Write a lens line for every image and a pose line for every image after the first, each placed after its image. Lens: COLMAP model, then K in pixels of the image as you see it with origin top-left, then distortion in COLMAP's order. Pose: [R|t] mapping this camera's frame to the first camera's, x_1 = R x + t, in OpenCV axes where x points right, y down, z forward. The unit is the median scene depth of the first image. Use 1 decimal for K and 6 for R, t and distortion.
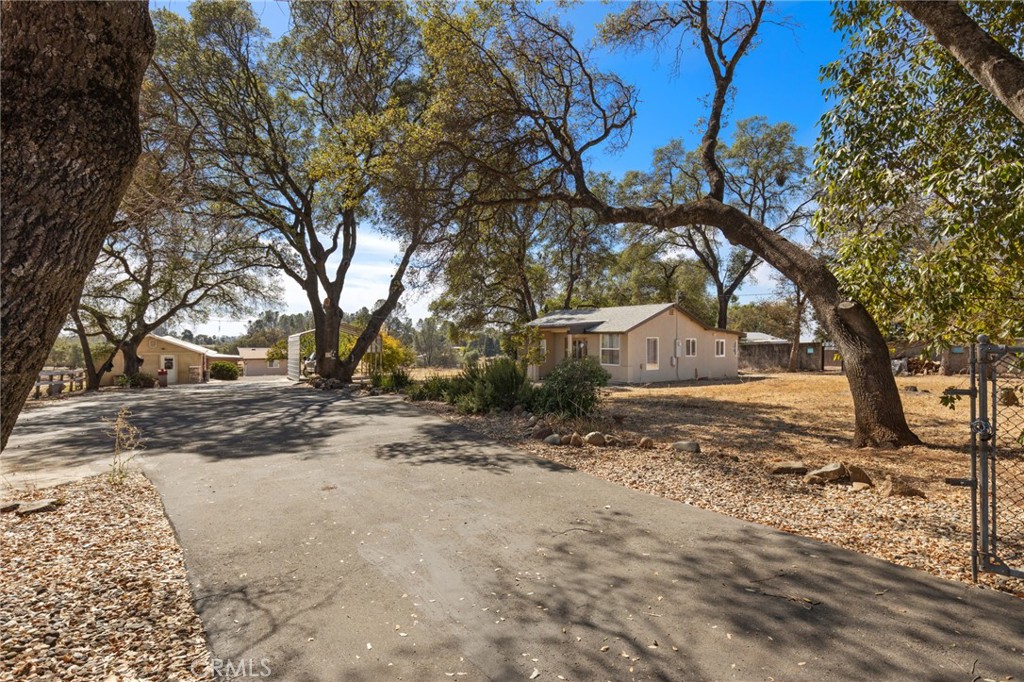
lens RADIAL K [[551.8, 0, 516.6], [0, 551.8, 336.3], [0, 0, 1]] dist [0.001602, -0.000991]
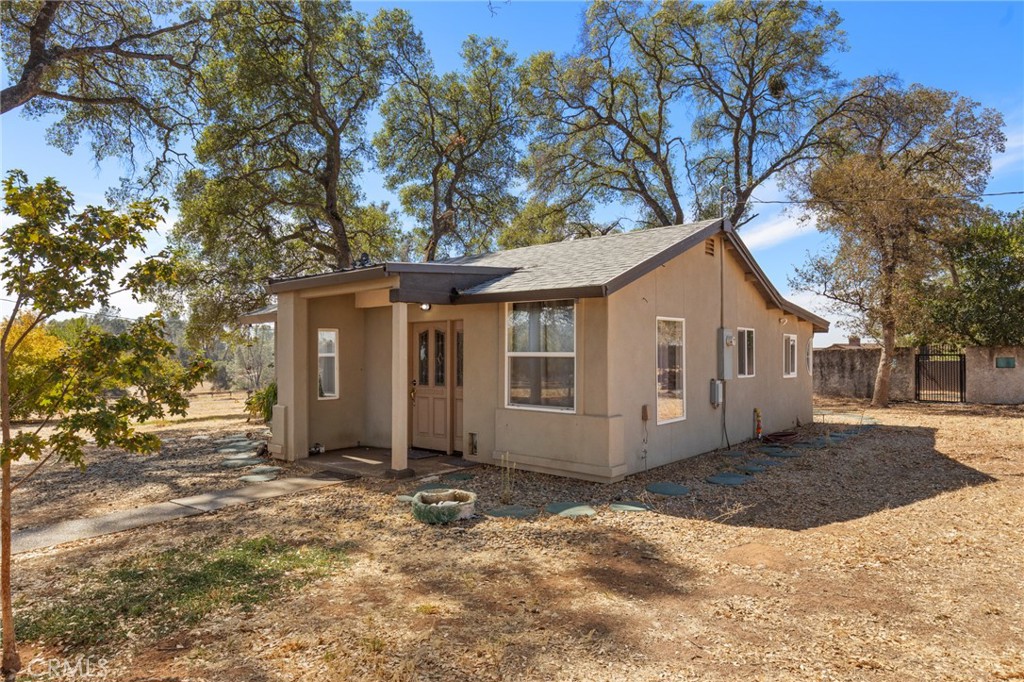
lens RADIAL K [[654.3, 0, 511.8], [0, 654.3, 343.4], [0, 0, 1]] dist [-0.001214, -0.000154]
pose [[0.981228, -0.000264, 0.192850, 0.062689], [0.003010, 0.999898, -0.013945, 0.015486], [-0.192827, 0.014264, 0.981129, 0.472115]]
